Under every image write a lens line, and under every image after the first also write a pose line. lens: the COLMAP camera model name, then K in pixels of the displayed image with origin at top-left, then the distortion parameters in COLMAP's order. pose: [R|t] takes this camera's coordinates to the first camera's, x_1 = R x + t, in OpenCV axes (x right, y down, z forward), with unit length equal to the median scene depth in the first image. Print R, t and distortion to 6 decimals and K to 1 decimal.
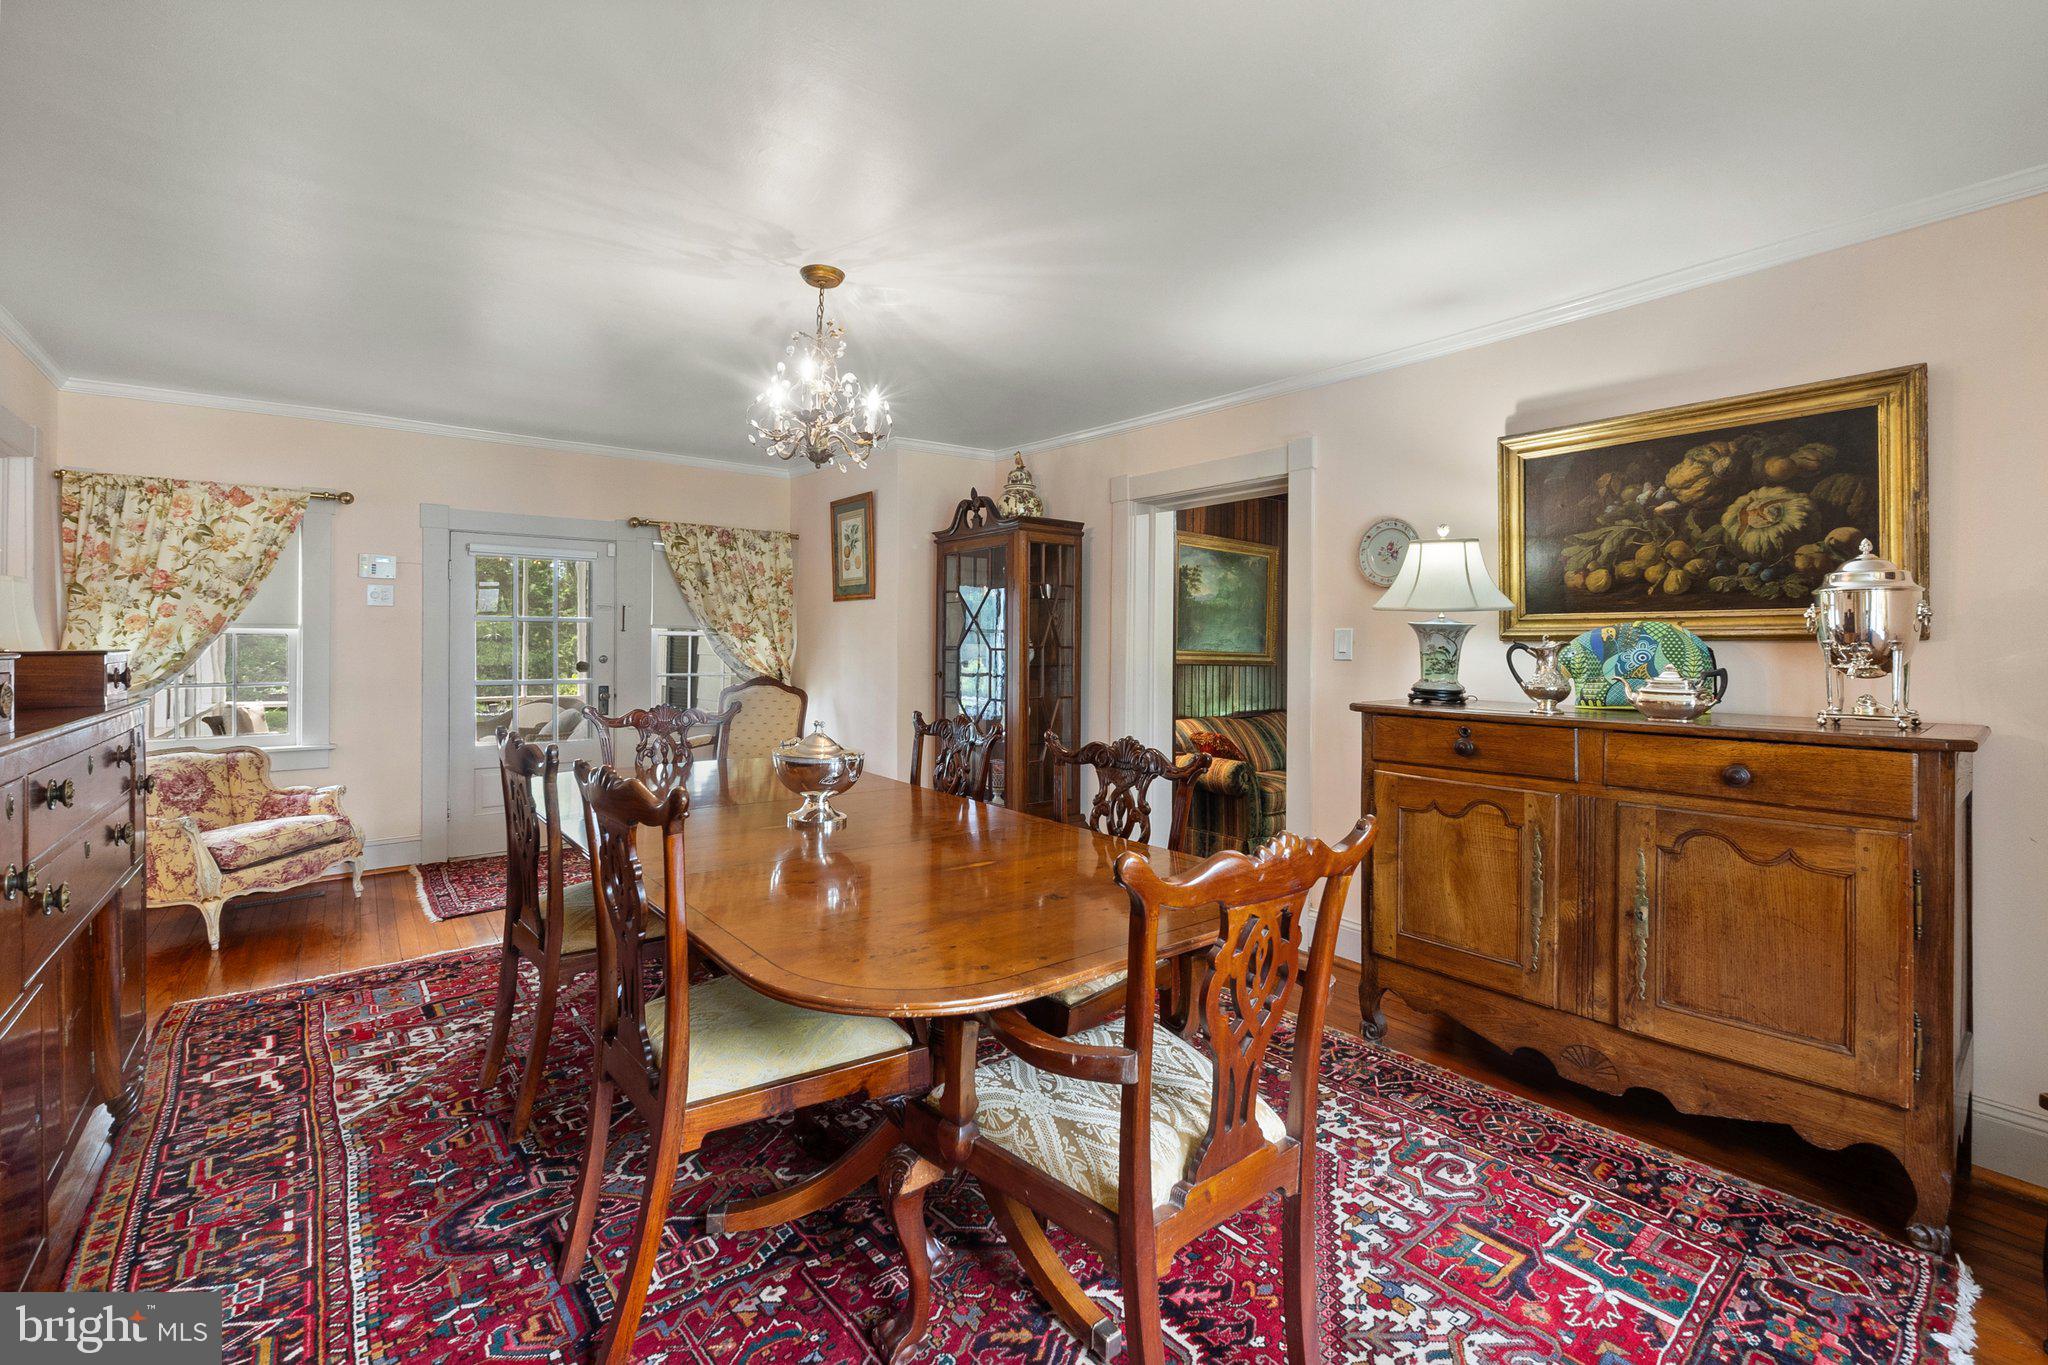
lens RADIAL K [[875.9, 0, 1024.0], [0, 875.9, 682.5], [0, 0, 1]] dist [-0.000327, -0.000173]
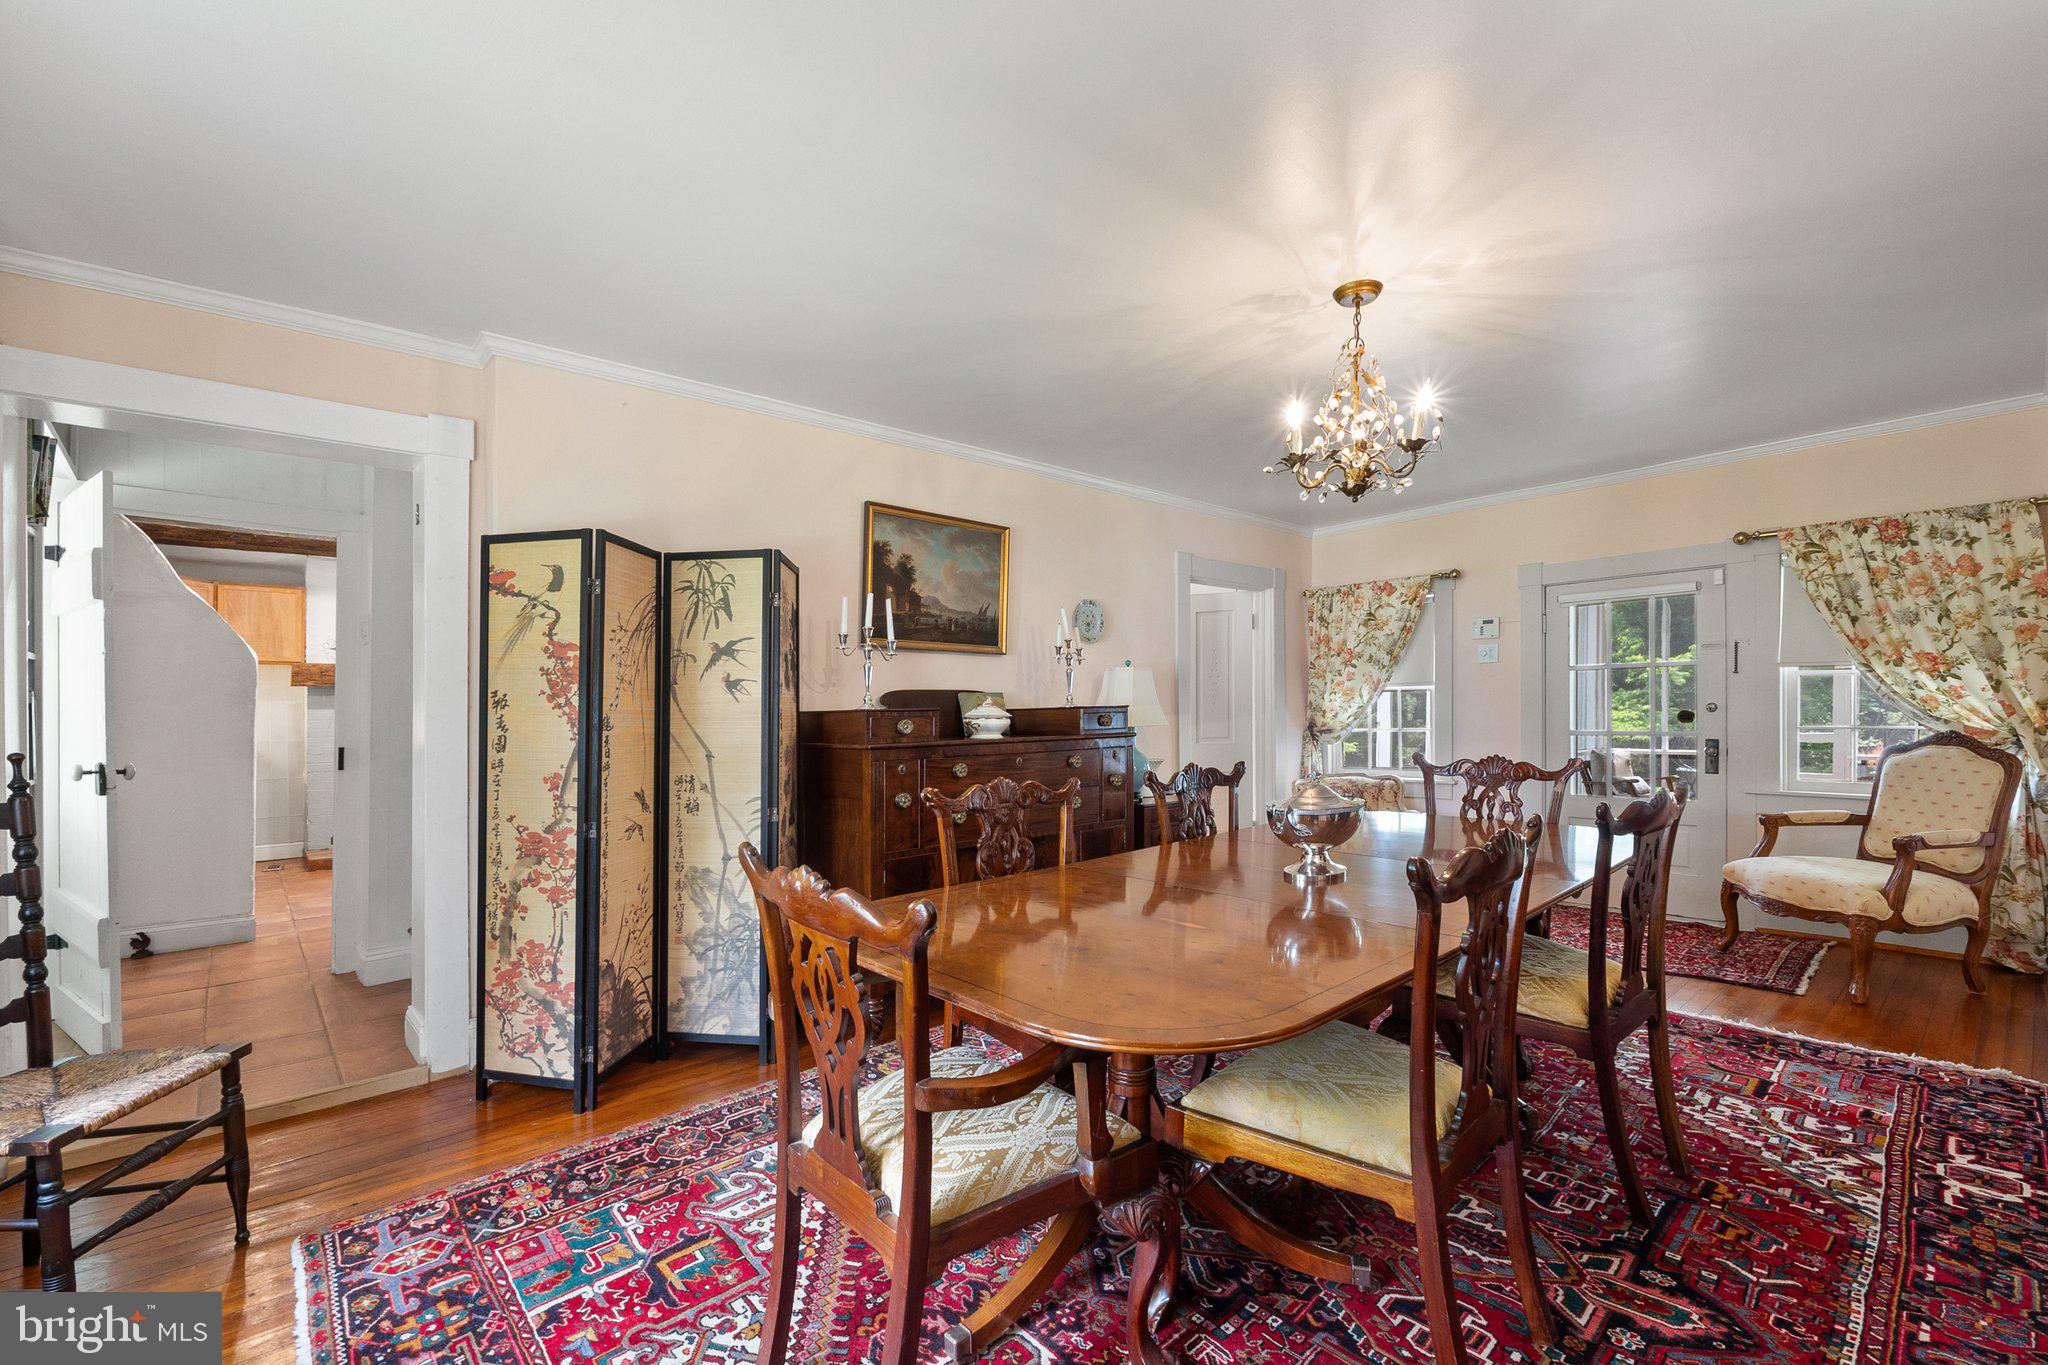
lens RADIAL K [[875.9, 0, 1024.0], [0, 875.9, 682.5], [0, 0, 1]] dist [-0.000327, -0.000173]
pose [[0.066044, -0.037841, -0.997099, 0.394837], [-0.021518, 0.998994, -0.039338, -0.003947], [0.997585, 0.024054, 0.065163, 0.357535]]
